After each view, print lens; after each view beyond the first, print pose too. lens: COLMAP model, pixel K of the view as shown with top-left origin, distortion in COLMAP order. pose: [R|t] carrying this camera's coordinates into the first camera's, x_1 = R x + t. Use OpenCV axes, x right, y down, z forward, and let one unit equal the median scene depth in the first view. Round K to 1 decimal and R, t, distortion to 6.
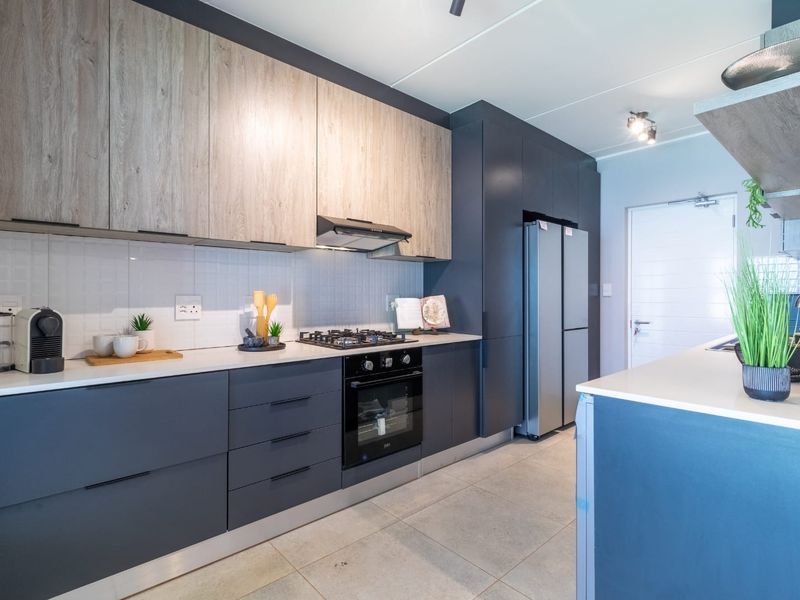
lens RADIAL K [[413.4, 0, 399.9], [0, 413.4, 297.7], [0, 0, 1]] dist [0.002417, 0.000016]
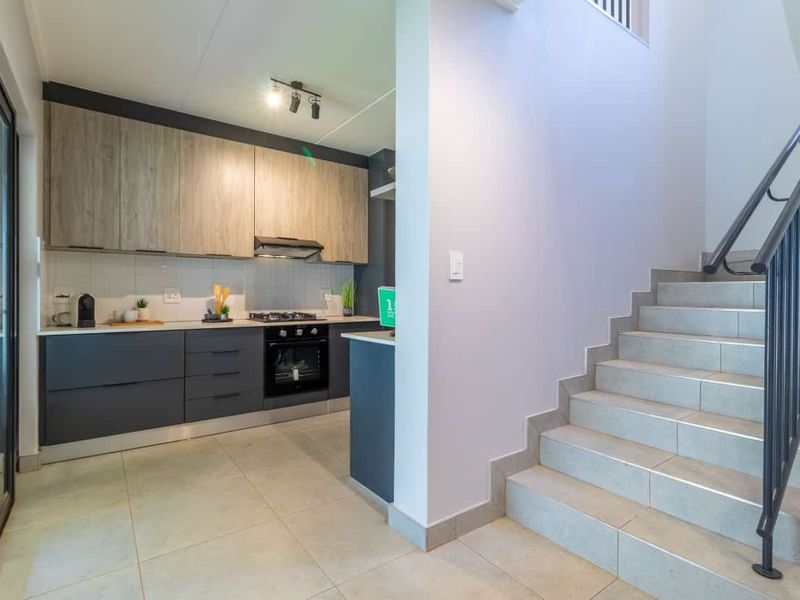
lens RADIAL K [[413.4, 0, 399.6], [0, 413.4, 297.8], [0, 0, 1]] dist [0.002417, 0.000016]
pose [[0.996143, 0.004219, -0.087639, 0.511624], [-0.003821, 0.999982, 0.004703, 0.022473], [0.087657, -0.004350, 0.996141, -0.524814]]
